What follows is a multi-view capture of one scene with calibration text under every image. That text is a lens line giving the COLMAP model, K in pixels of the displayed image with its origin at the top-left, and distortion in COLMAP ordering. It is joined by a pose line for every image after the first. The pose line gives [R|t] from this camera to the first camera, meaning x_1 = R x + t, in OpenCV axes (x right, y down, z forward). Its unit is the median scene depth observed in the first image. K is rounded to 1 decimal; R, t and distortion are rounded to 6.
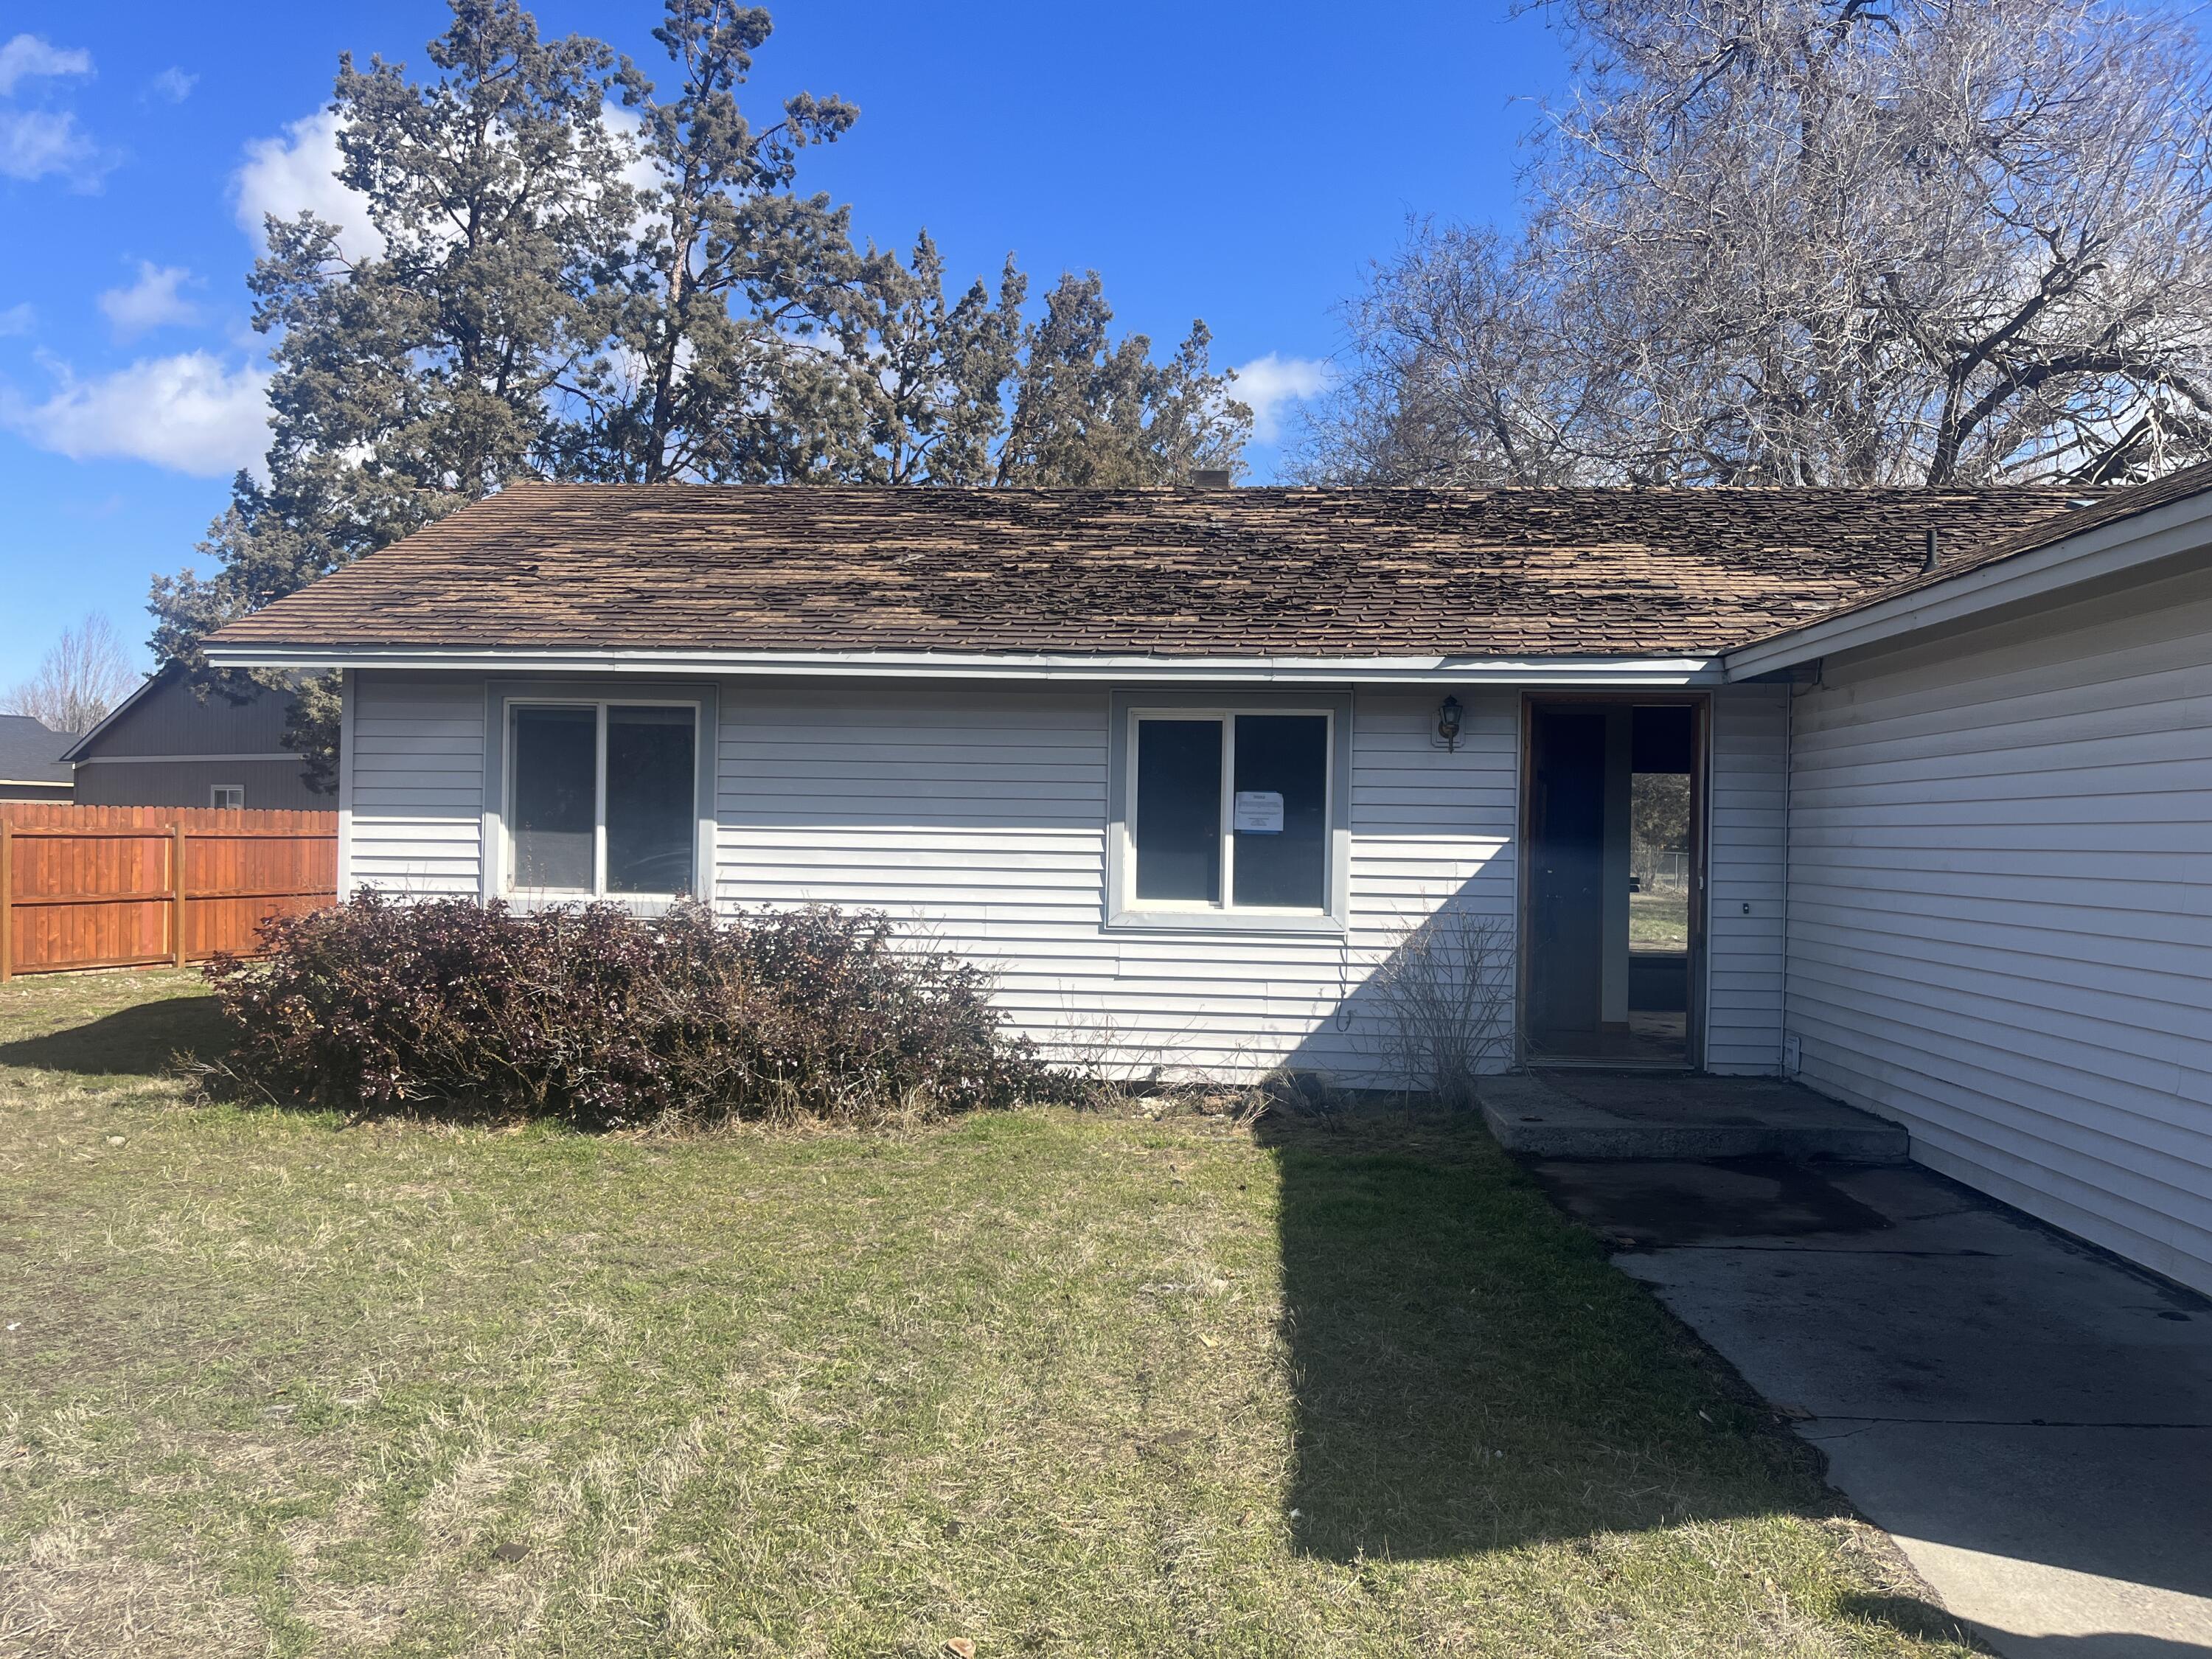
lens RADIAL K [[1670.0, 0, 1115.0], [0, 1670.0, 827.4], [0, 0, 1]] dist [0.079267, -0.099884]
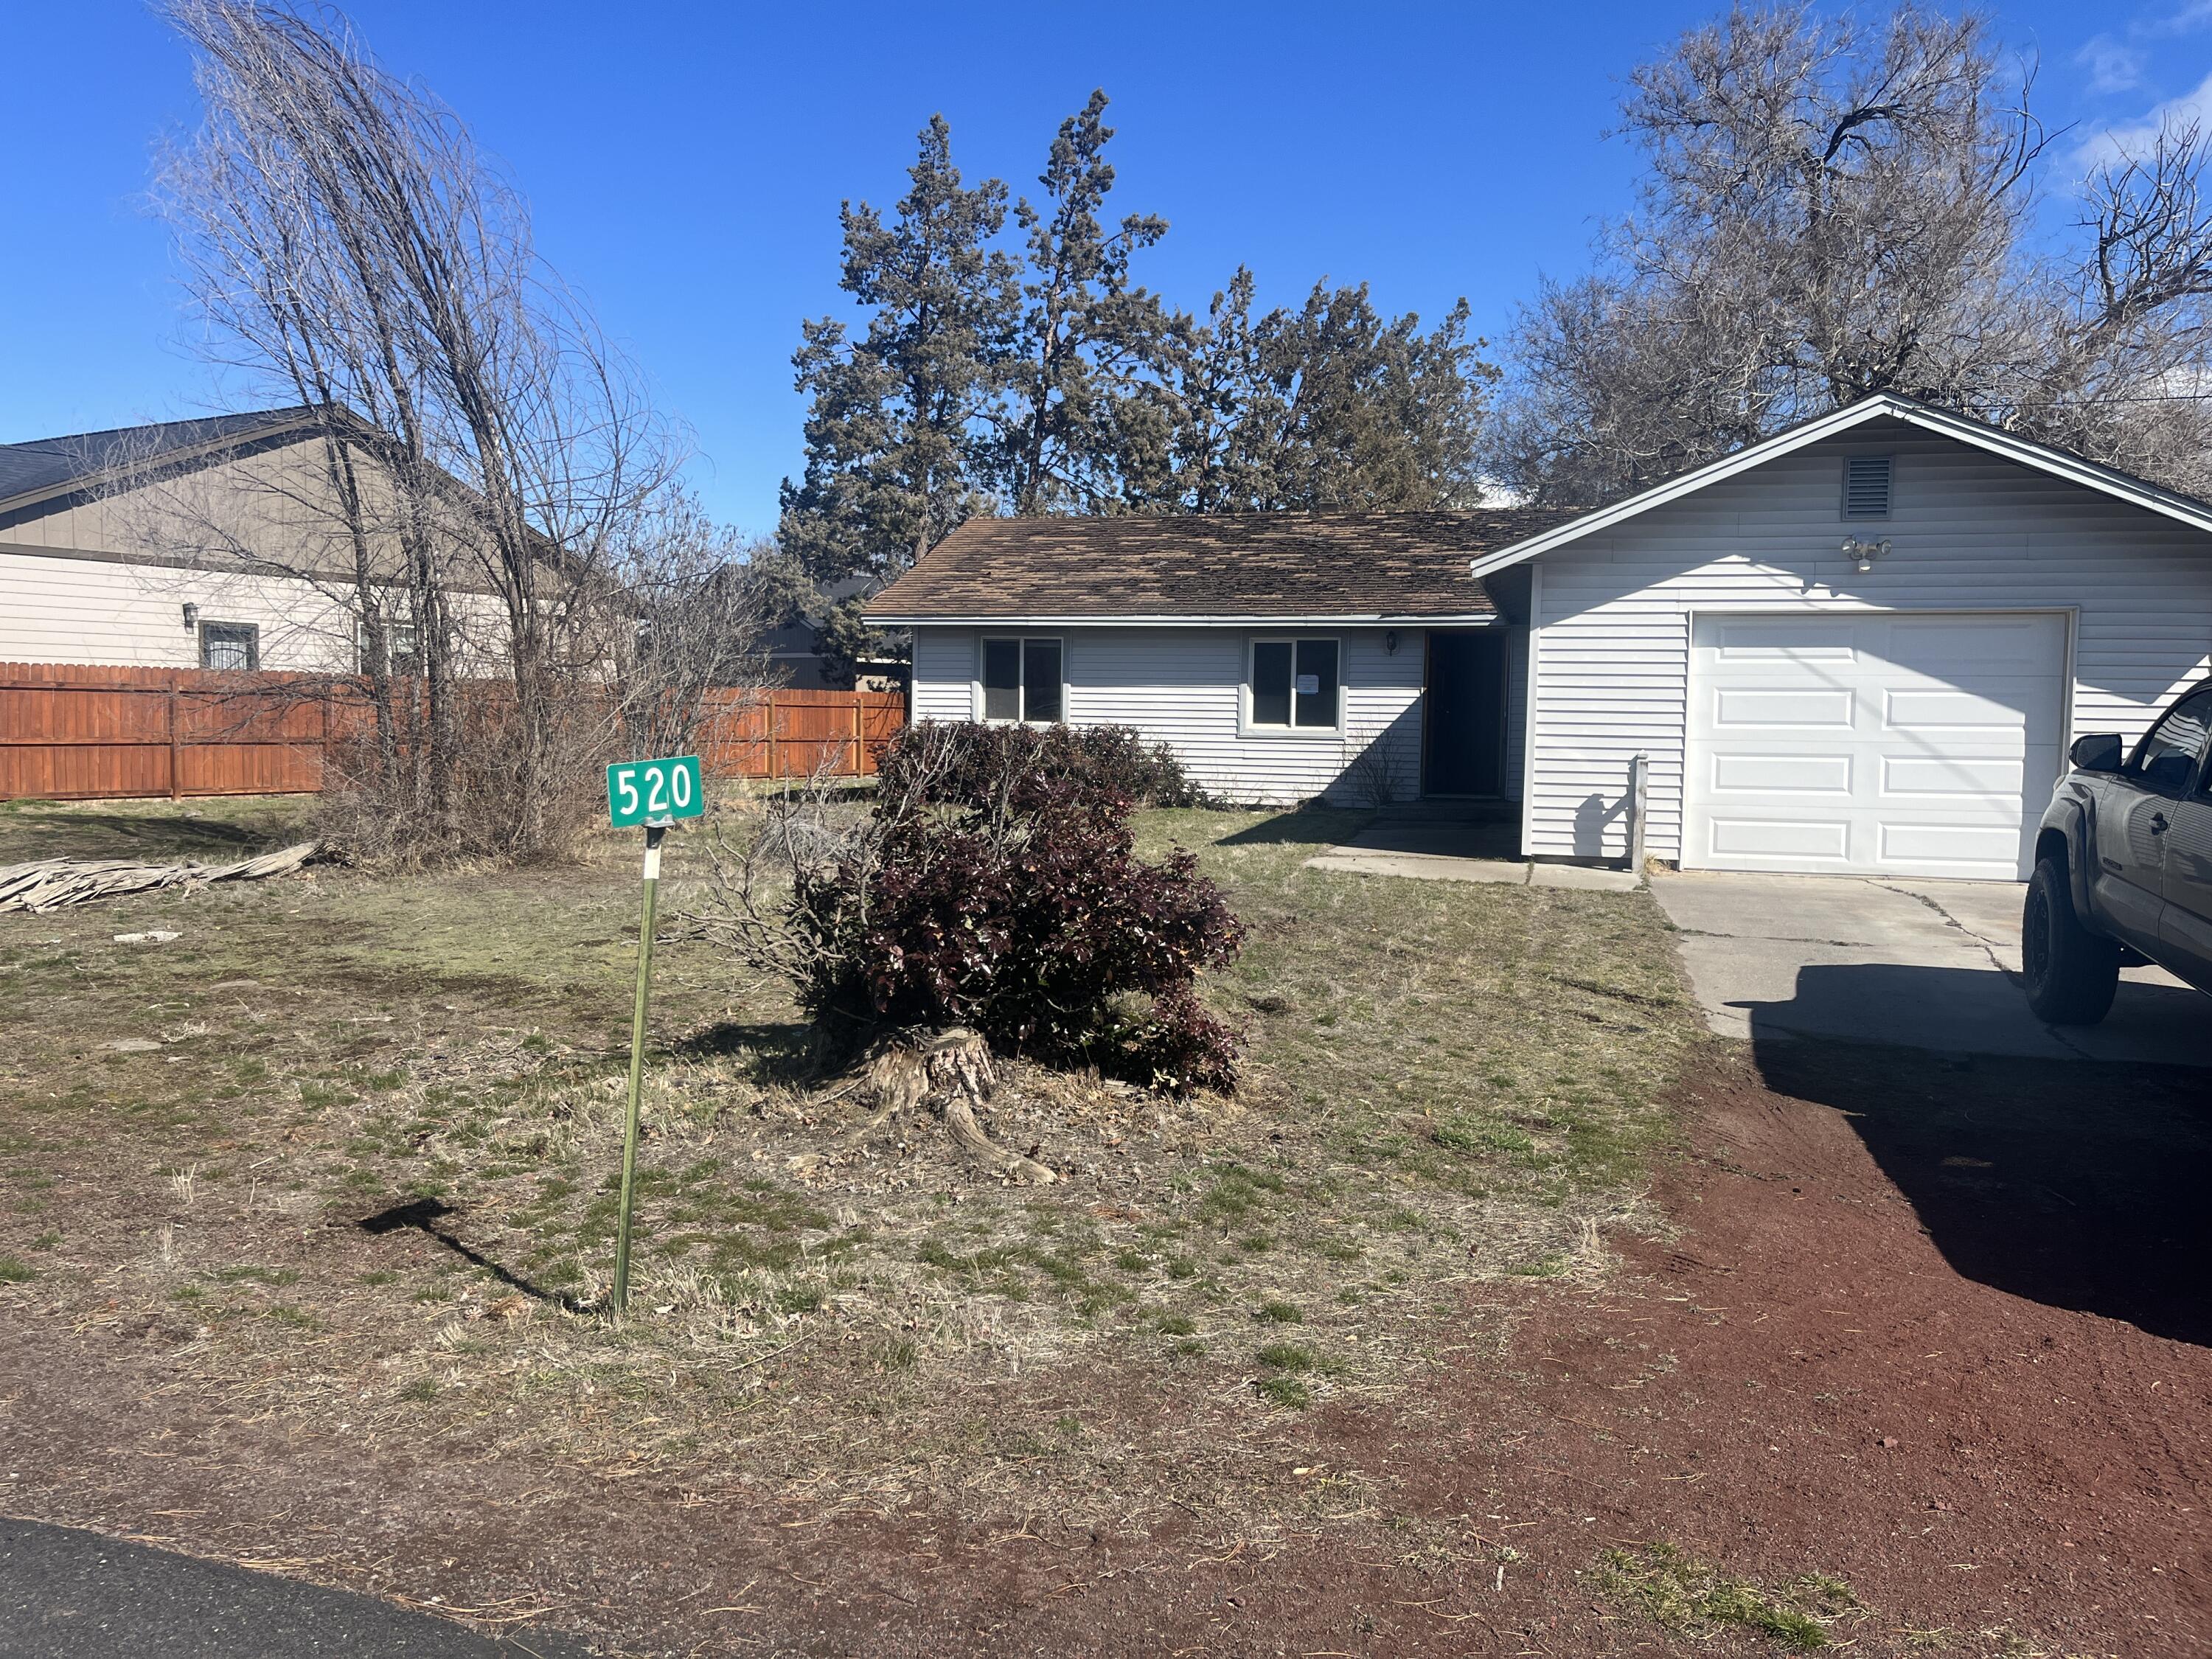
lens RADIAL K [[1665.9, 0, 1045.7], [0, 1665.9, 823.3], [0, 0, 1]] dist [0.036604, -0.000962]
pose [[0.968277, 0.015084, -0.249424, 0.279412], [0.000185, 0.998133, 0.061082, 0.037057], [0.249879, -0.059191, 0.966466, -1.132321]]
